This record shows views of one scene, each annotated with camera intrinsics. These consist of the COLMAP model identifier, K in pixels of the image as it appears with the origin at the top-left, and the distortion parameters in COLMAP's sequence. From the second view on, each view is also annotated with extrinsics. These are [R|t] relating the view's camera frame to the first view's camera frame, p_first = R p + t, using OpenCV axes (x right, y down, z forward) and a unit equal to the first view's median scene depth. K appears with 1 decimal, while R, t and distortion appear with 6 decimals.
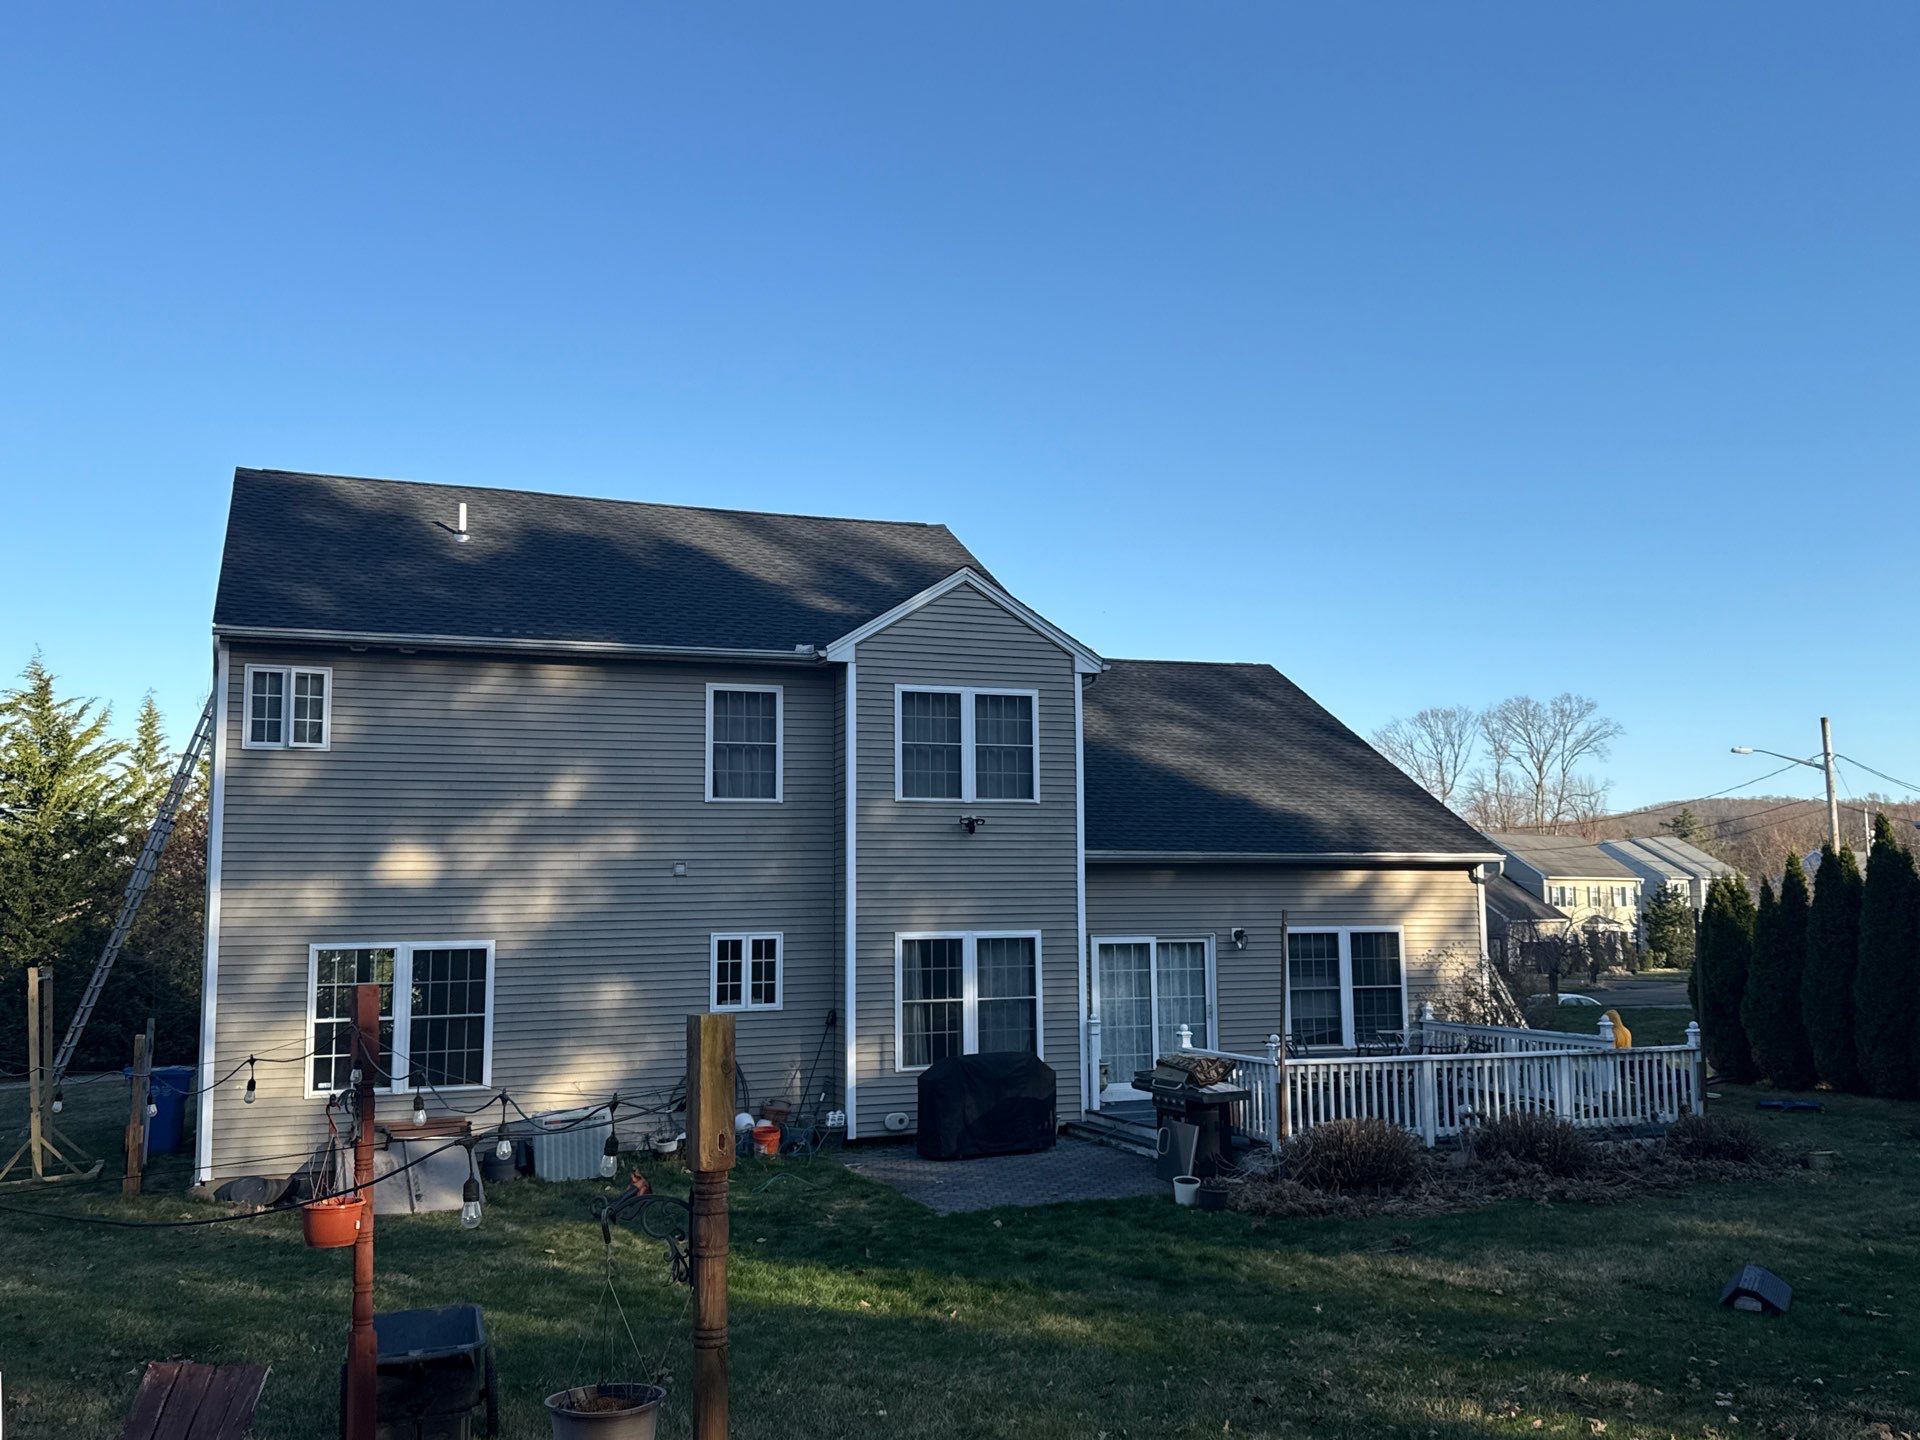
lens RADIAL K [[1689.9, 0, 960.0], [0, 1689.9, 720.0], [0, 0, 1]] dist [0.163248, -0.299640]
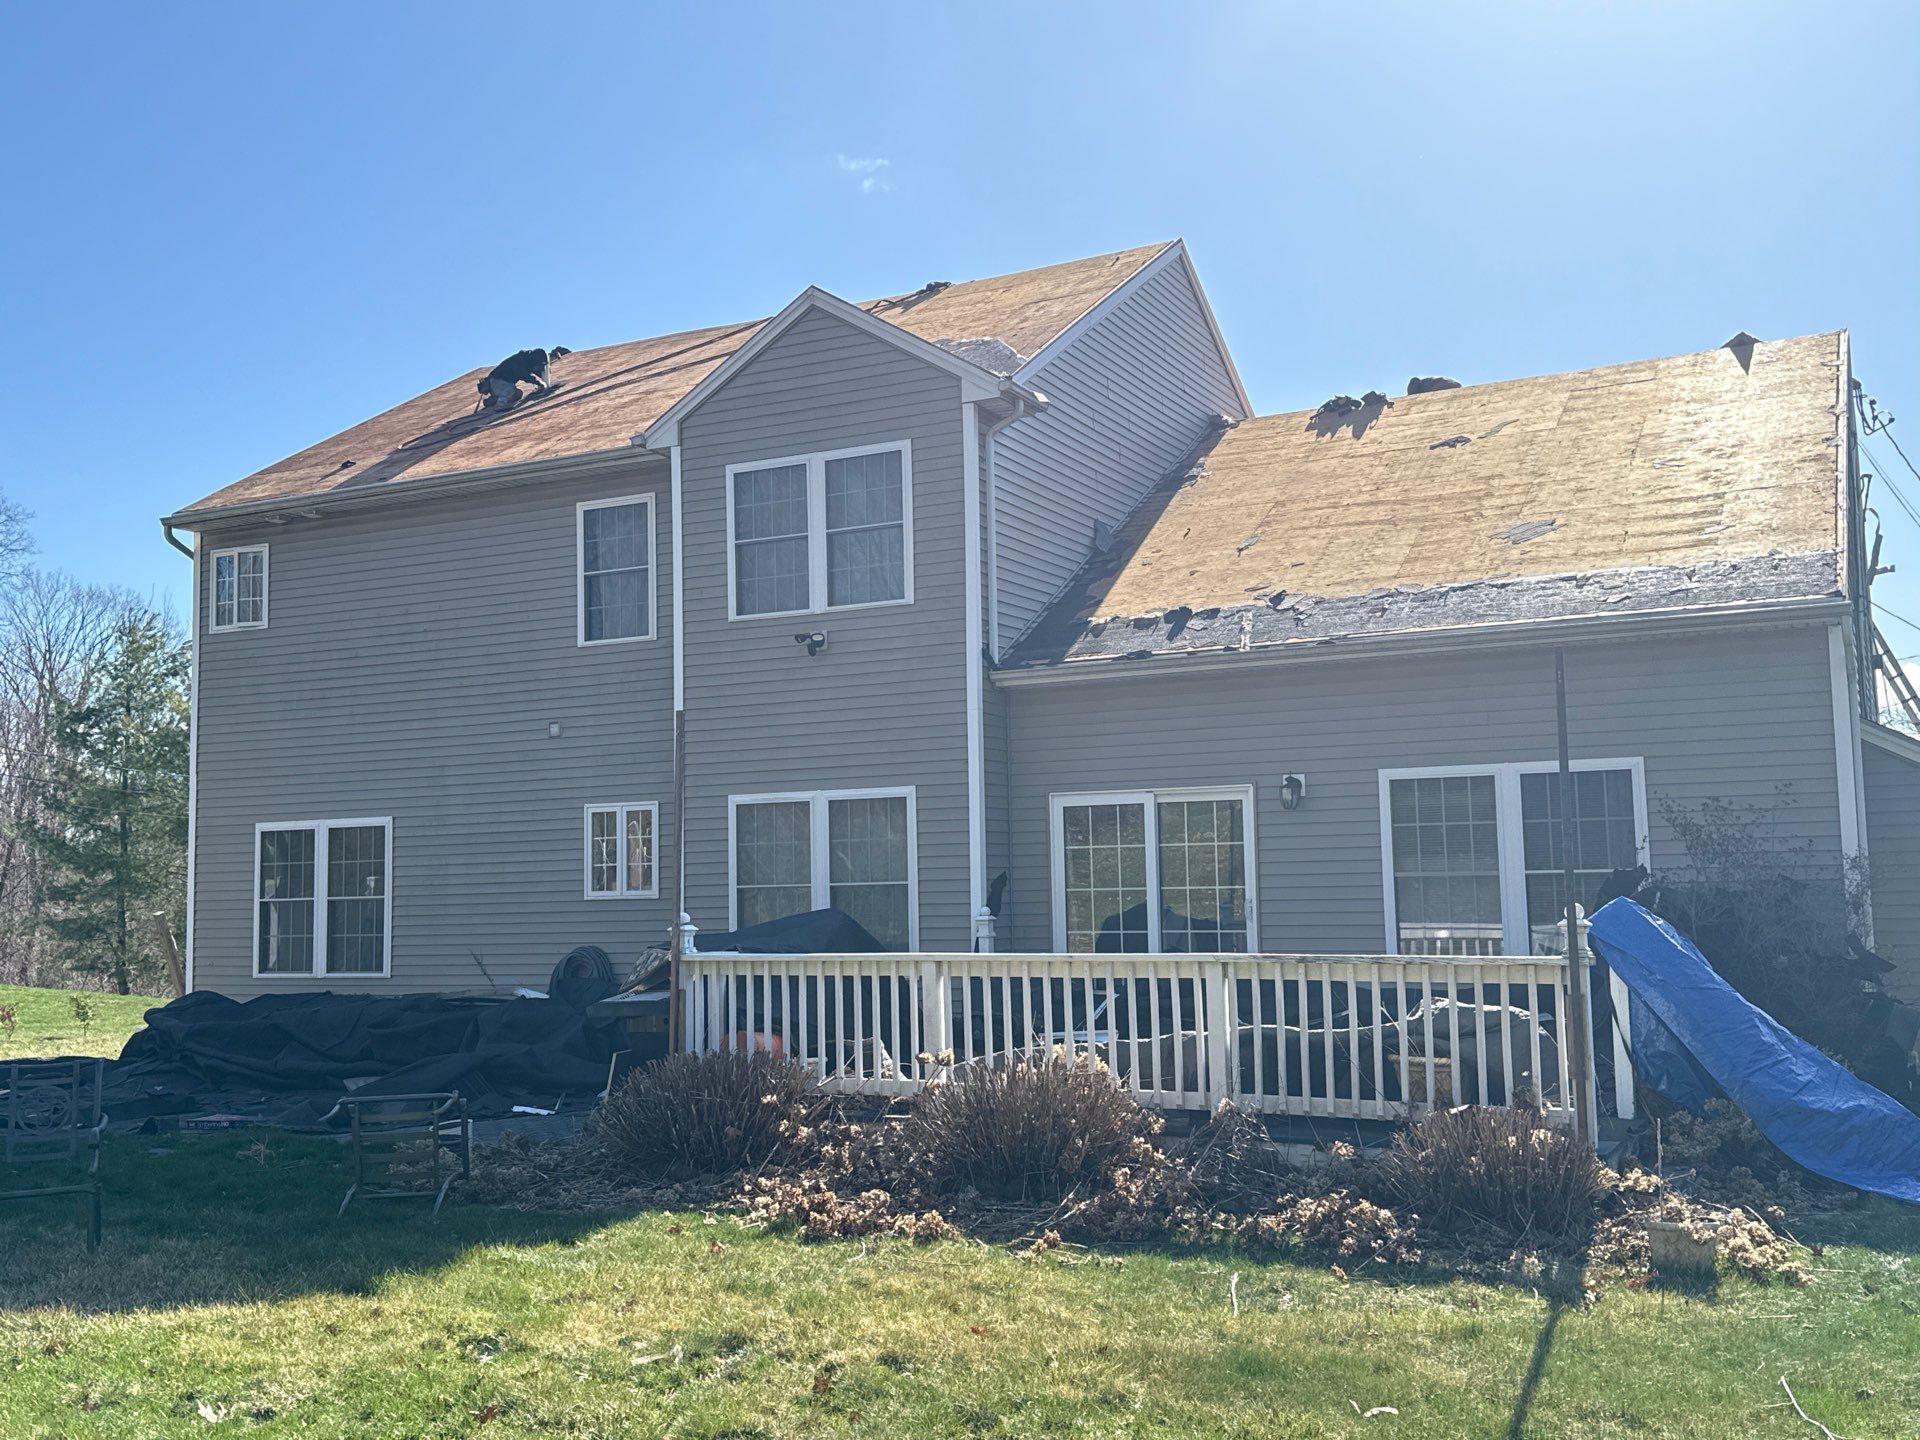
lens RADIAL K [[1816.7, 0, 960.0], [0, 1816.7, 720.0], [0, 0, 1]] dist [0.192199, -0.369769]
pose [[0.667892, -0.073267, -0.740643, 0.627567], [0.092300, 0.995614, -0.015257, 0.113840], [0.738513, -0.058171, 0.671725, 0.536021]]
